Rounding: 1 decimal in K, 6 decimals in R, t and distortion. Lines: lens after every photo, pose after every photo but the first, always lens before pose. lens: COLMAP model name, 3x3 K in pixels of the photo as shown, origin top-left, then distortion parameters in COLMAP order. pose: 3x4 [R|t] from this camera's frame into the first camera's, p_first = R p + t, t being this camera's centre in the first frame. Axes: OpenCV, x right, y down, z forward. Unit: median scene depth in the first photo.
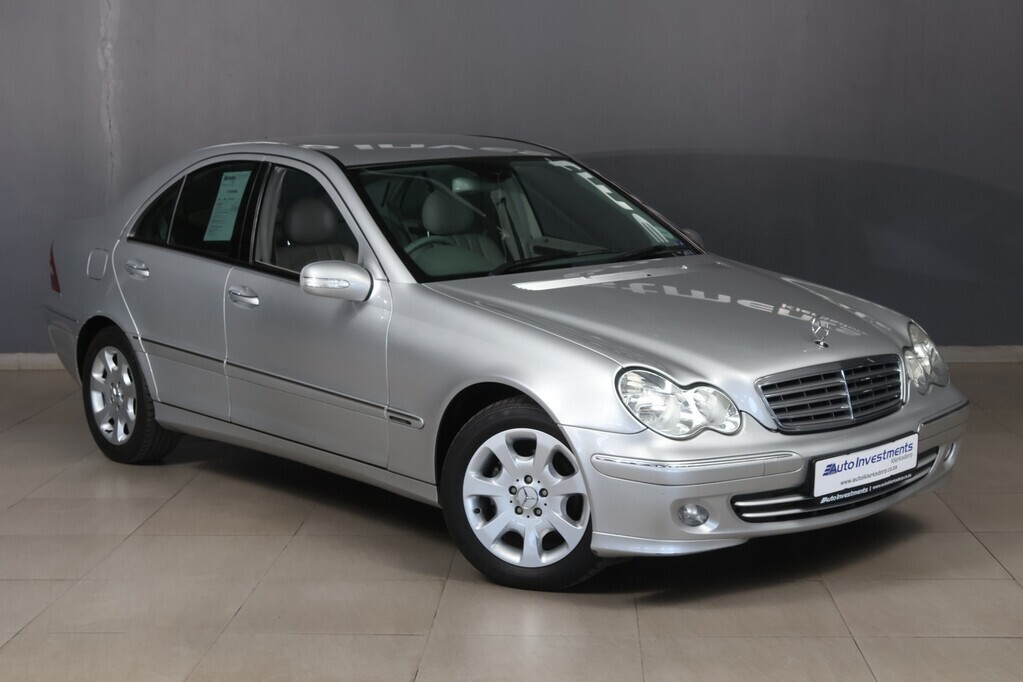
lens RADIAL K [[1733.8, 0, 496.3], [0, 1733.8, 340.4], [0, 0, 1]] dist [-0.010652, -0.031085]
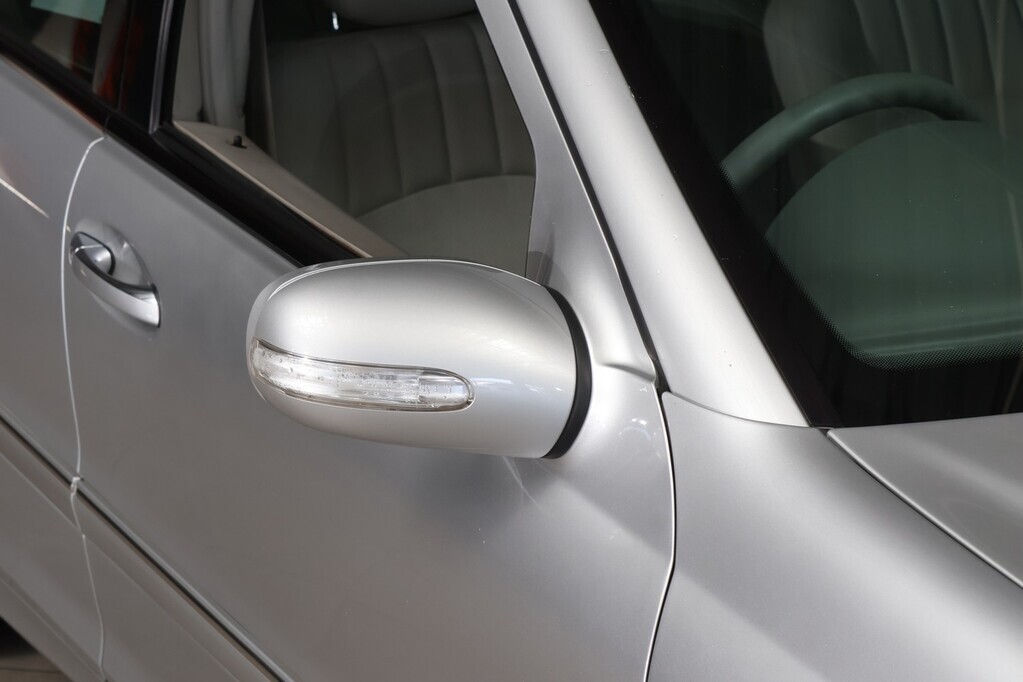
lens RADIAL K [[2481.1, 0, 511.5], [0, 2481.1, 341.0], [0, 0, 1]] dist [0.042955, 0.195697]
pose [[0.989219, 0.041837, -0.140341, -0.042683], [-0.016506, 0.984070, 0.177016, -0.099355], [0.145511, -0.172791, 0.974151, 0.782657]]
